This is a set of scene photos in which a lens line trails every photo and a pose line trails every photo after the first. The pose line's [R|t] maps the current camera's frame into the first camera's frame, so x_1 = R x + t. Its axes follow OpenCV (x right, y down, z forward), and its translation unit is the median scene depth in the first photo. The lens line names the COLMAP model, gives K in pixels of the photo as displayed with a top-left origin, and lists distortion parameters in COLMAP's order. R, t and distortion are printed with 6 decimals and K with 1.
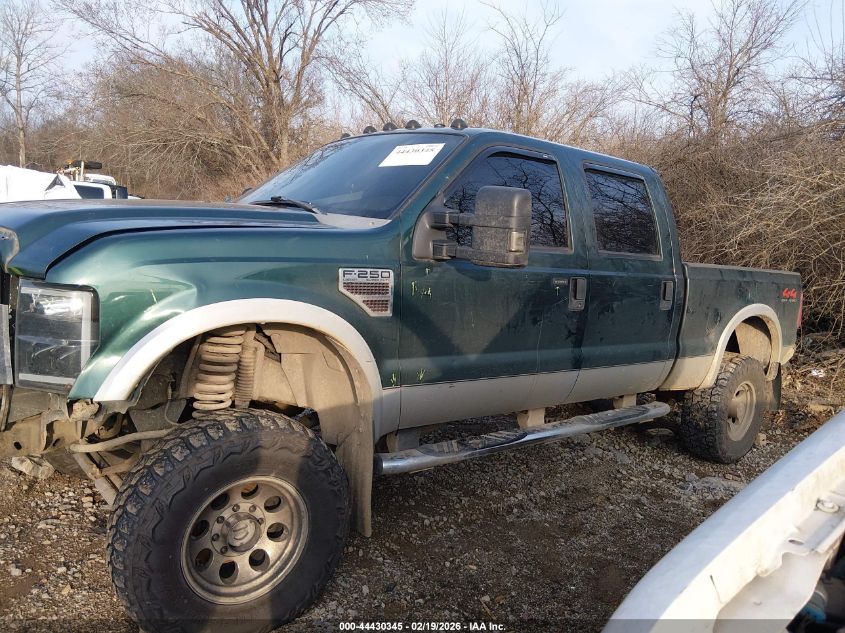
lens RADIAL K [[659.0, 0, 420.9], [0, 659.0, 332.2], [0, 0, 1]] dist [0.073180, -0.104038]
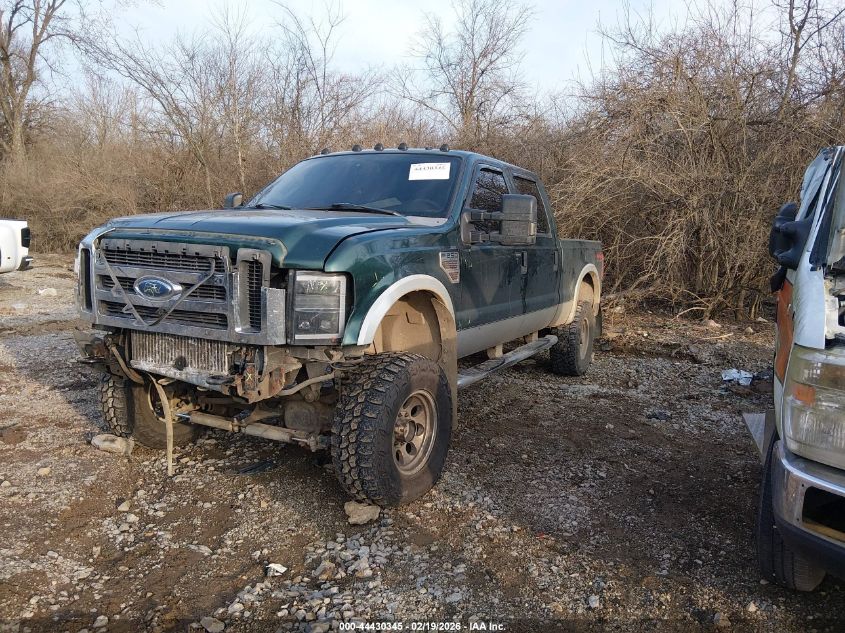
lens RADIAL K [[659.0, 0, 420.9], [0, 659.0, 332.2], [0, 0, 1]] dist [0.073180, -0.104038]
pose [[0.925843, -0.103460, 0.363471, -0.442519], [0.094127, 0.994616, 0.043351, 0.009954], [-0.365999, -0.005924, 0.930596, -0.241447]]
